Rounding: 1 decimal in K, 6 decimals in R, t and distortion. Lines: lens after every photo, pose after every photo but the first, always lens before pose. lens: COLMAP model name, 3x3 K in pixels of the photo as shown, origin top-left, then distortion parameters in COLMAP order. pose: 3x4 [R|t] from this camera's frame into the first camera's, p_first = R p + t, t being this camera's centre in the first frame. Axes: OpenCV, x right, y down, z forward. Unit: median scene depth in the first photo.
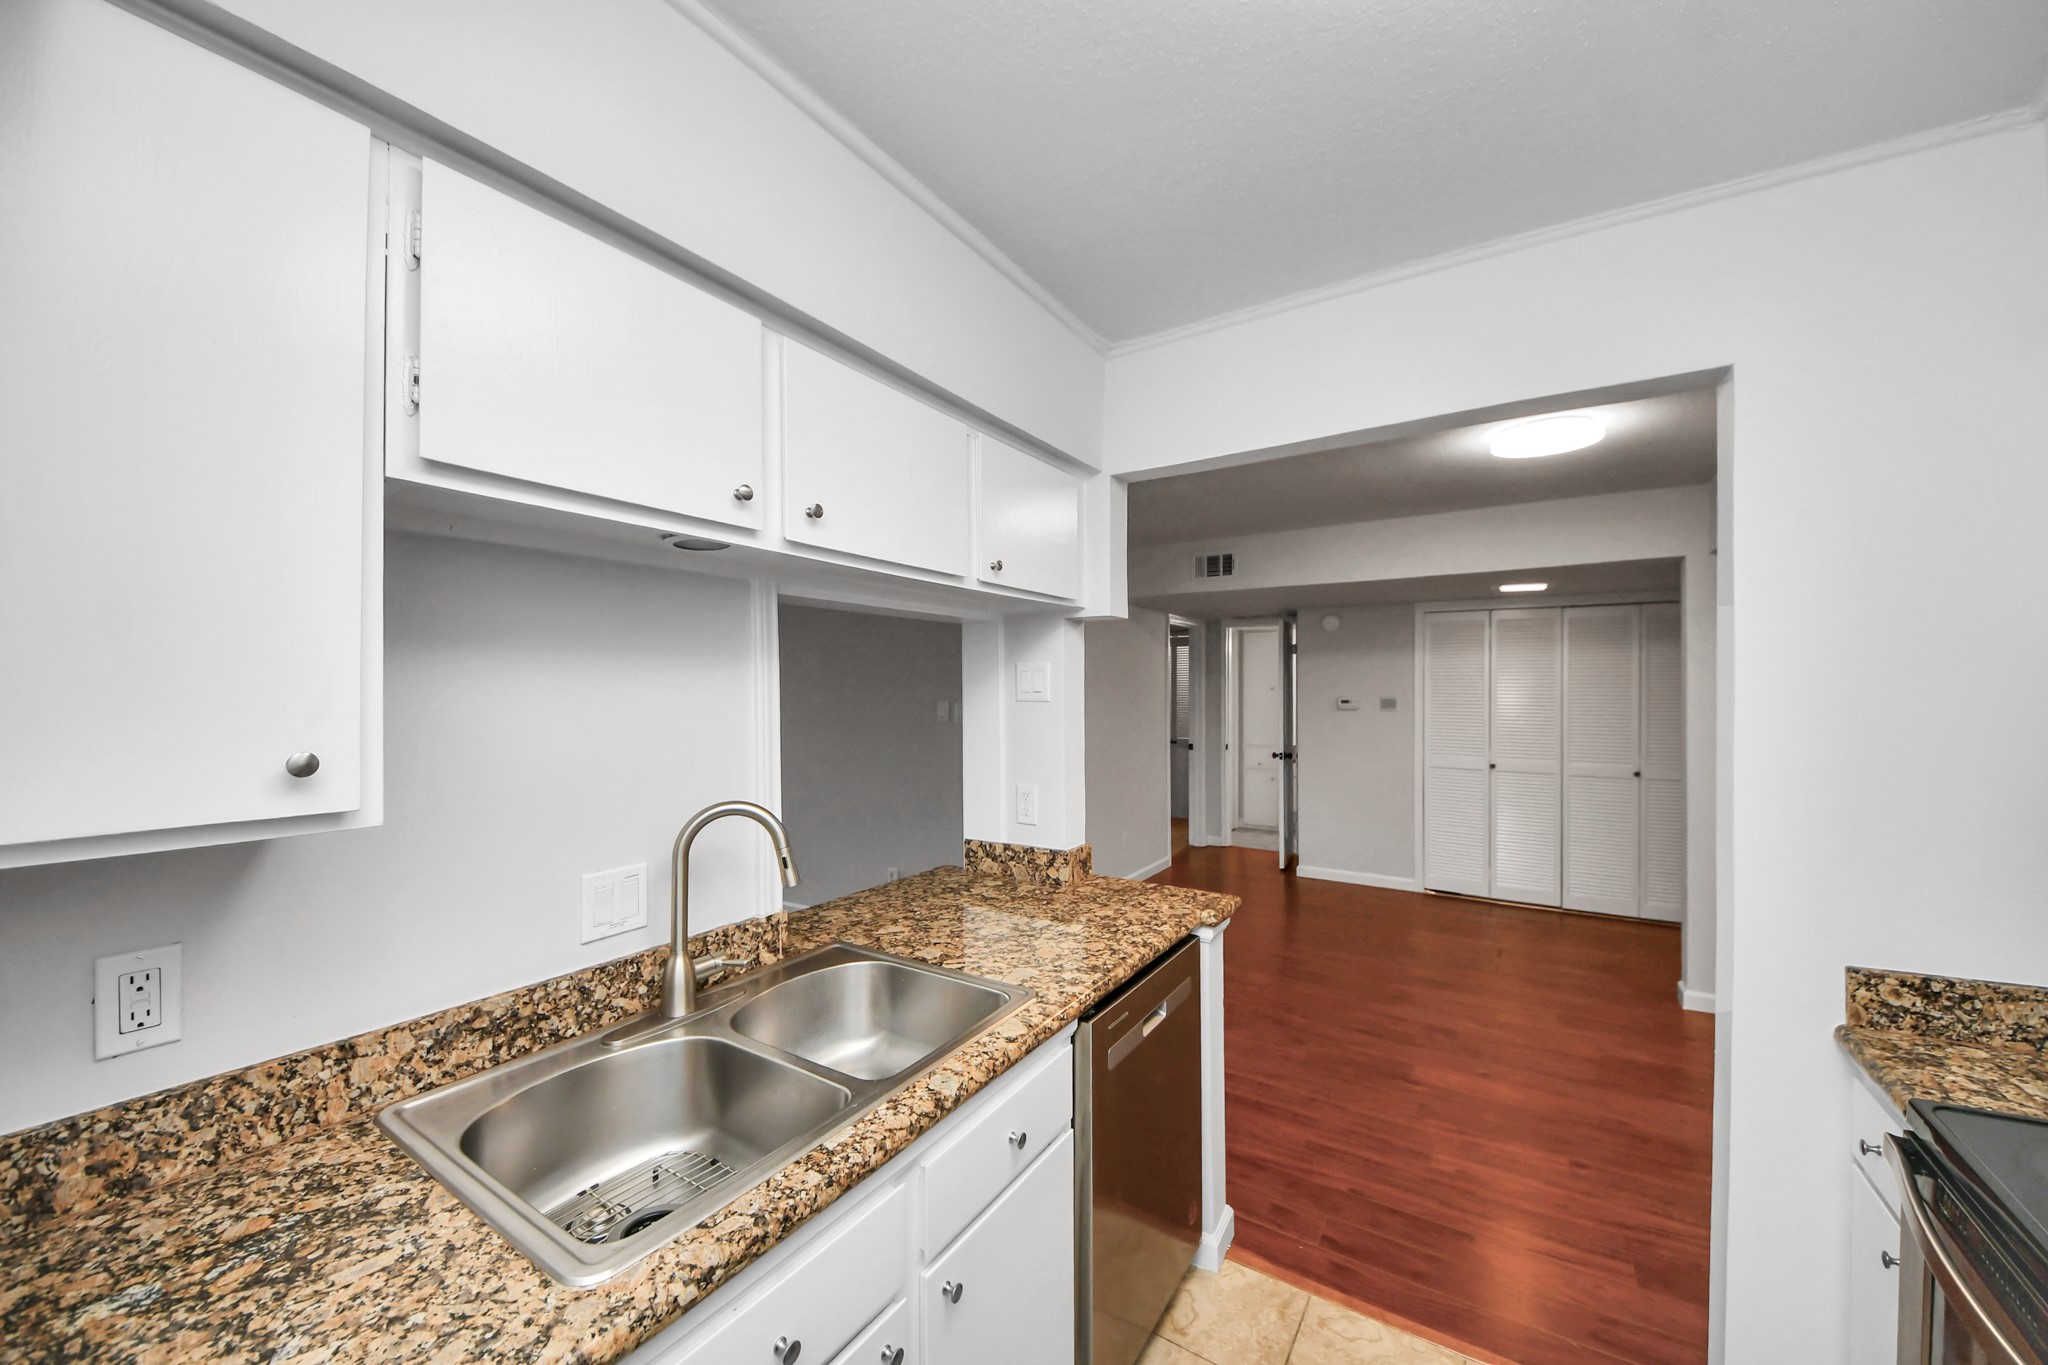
lens RADIAL K [[750.7, 0, 1028.8], [0, 750.7, 692.3], [0, 0, 1]] dist [0.048943, -0.023629]
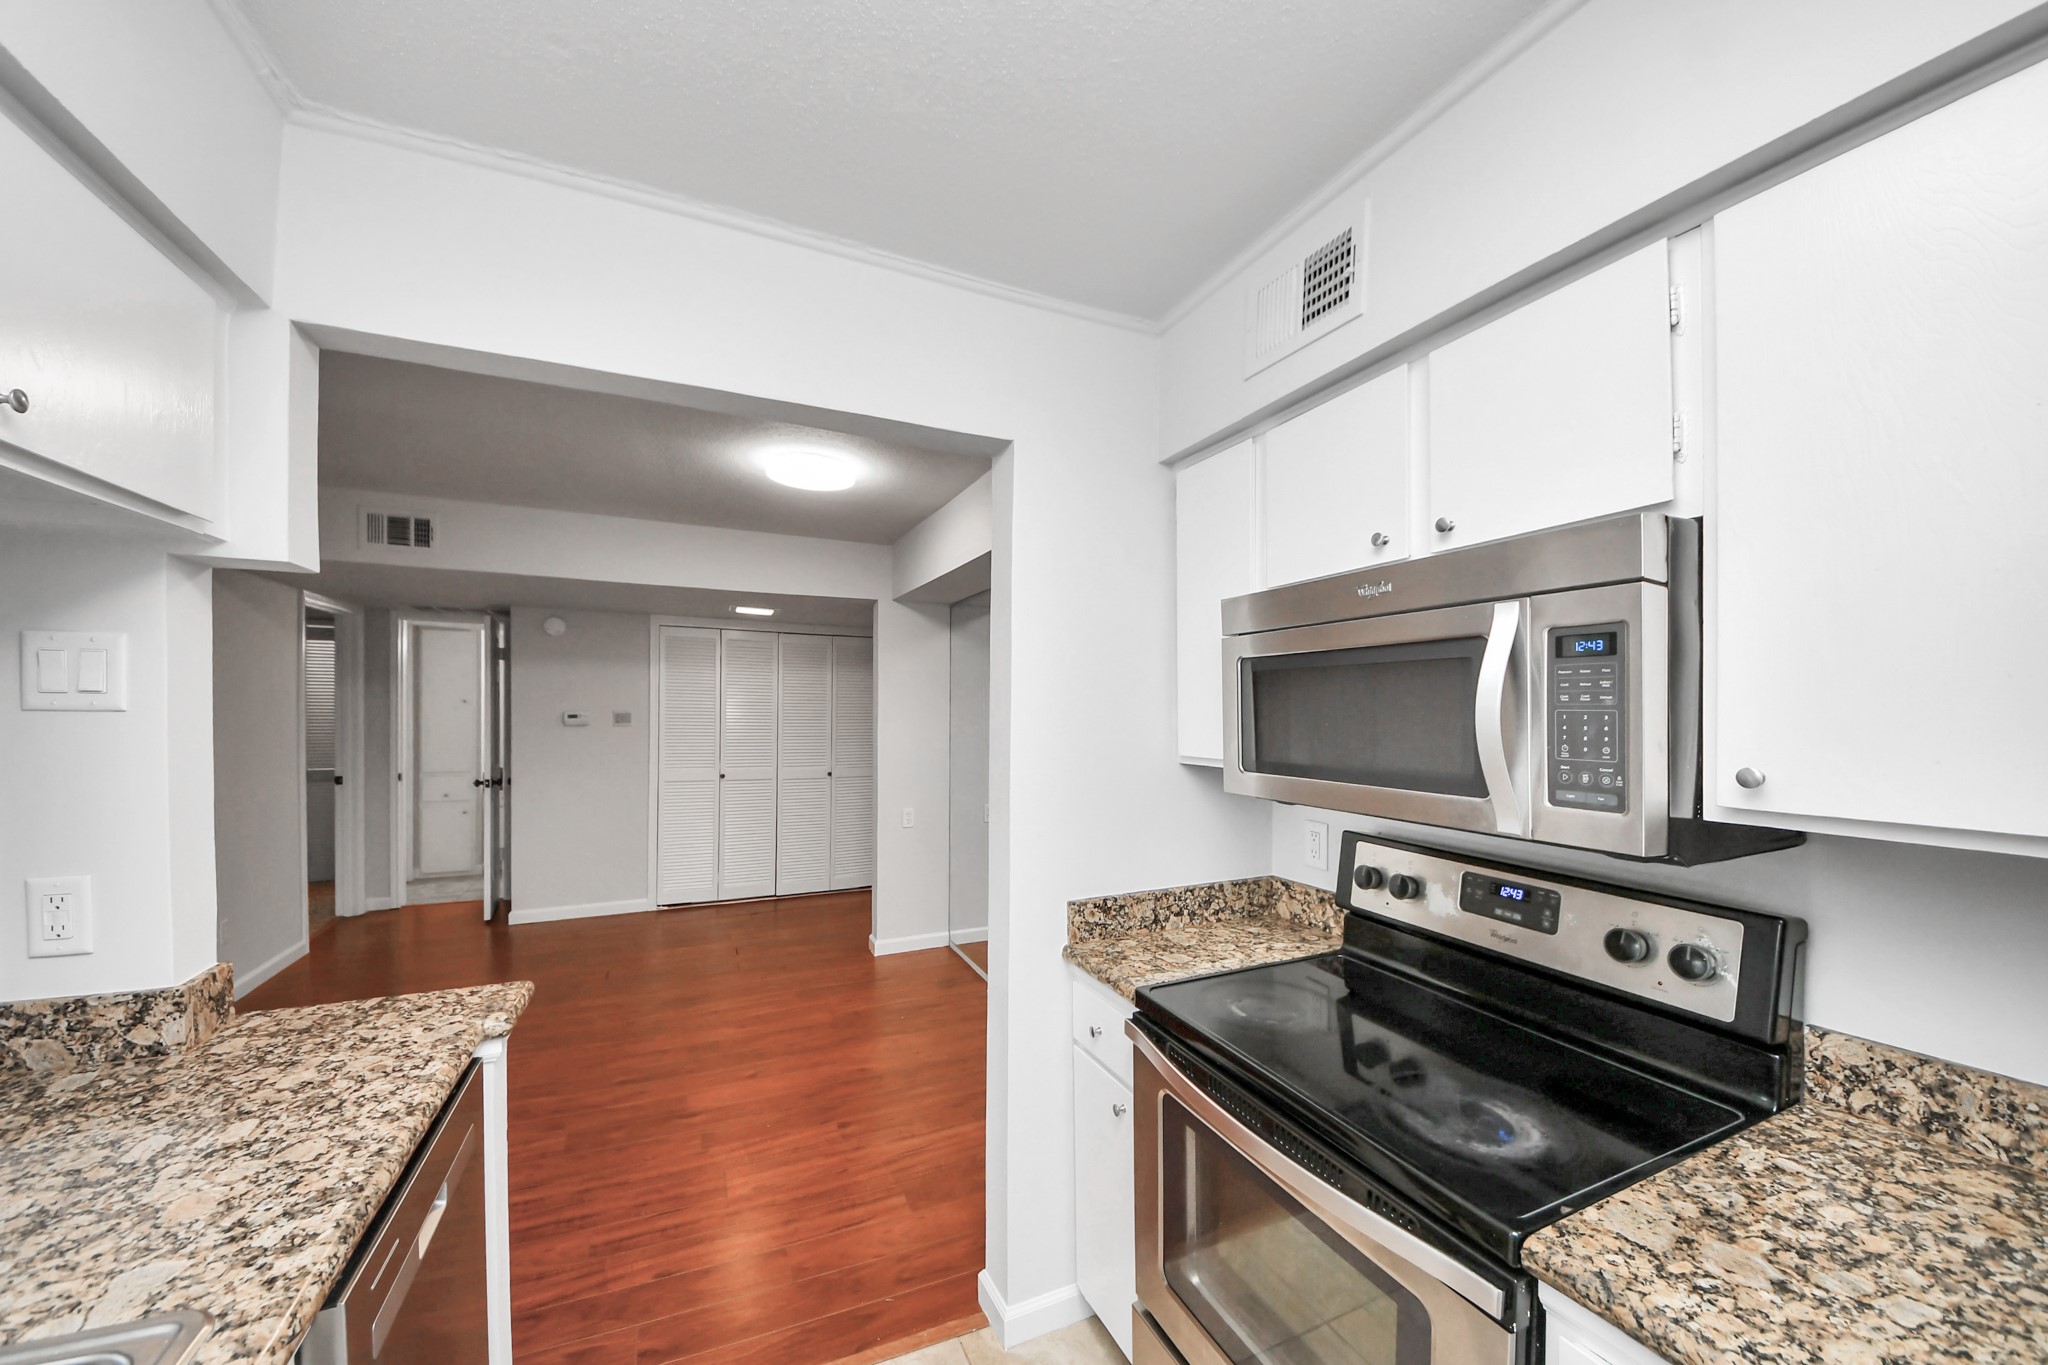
lens RADIAL K [[737.7, 0, 1011.5], [0, 737.7, 721.6], [0, 0, 1]] dist [0.013750, -0.013879]
pose [[0.550279, -0.009155, 0.834930, -0.057159], [-0.004771, 0.999889, 0.014108, 0.008487], [-0.834967, -0.011747, 0.550175, 0.211375]]
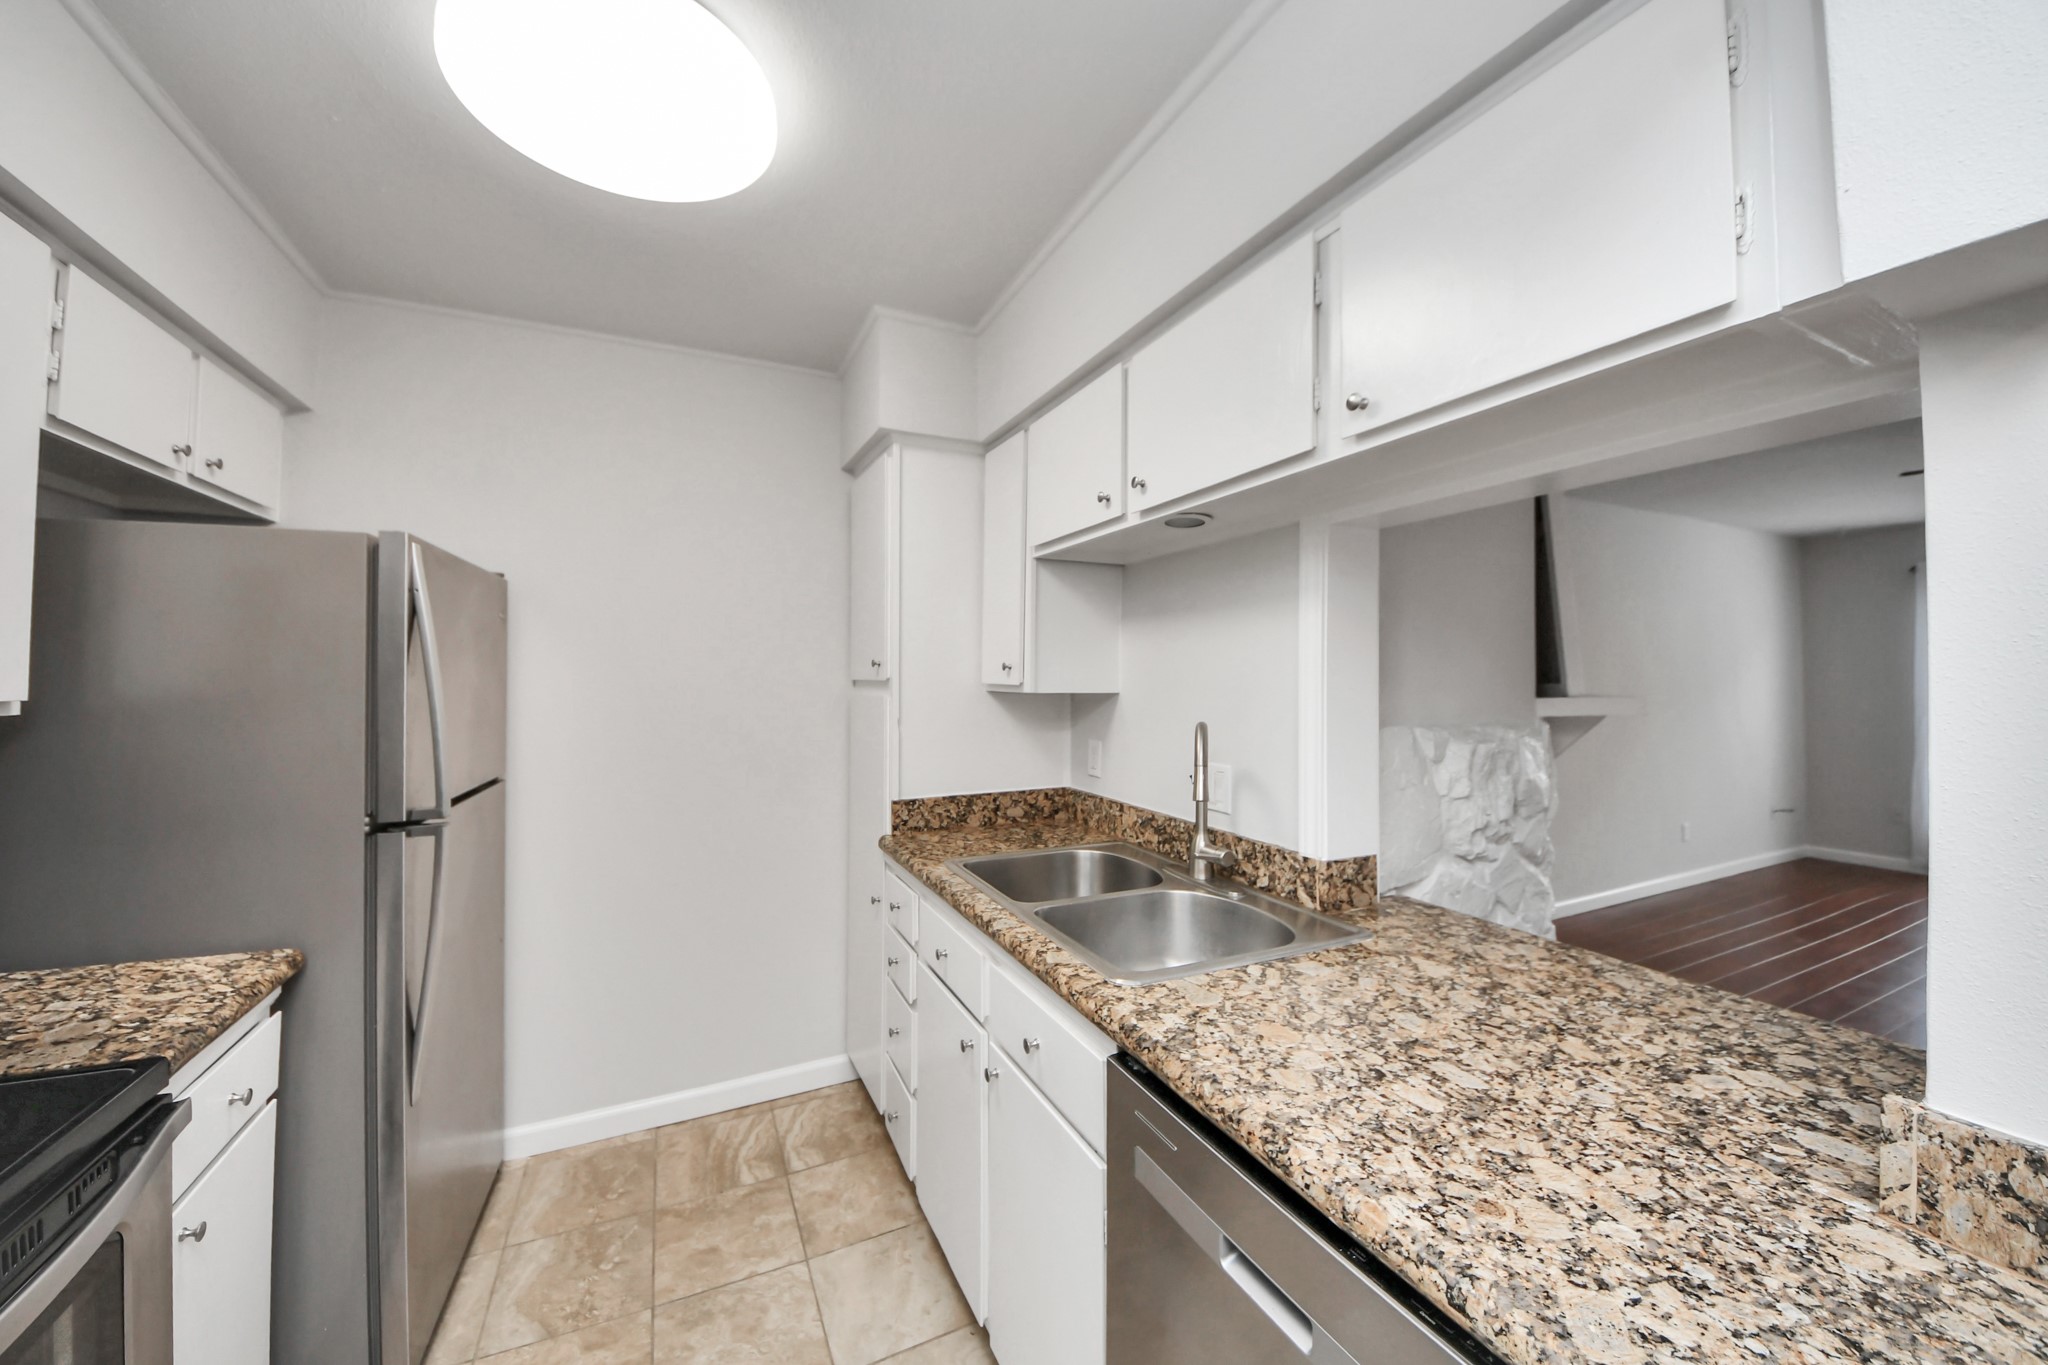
lens RADIAL K [[759.0, 0, 1016.8], [0, 759.0, 665.8], [0, 0, 1]] dist [0.049816, -0.027099]
pose [[-0.522099, -0.004605, -0.852873, 0.507213], [0.000591, 0.999983, -0.005762, 0.038016], [0.852885, -0.003512, -0.522087, 0.867384]]
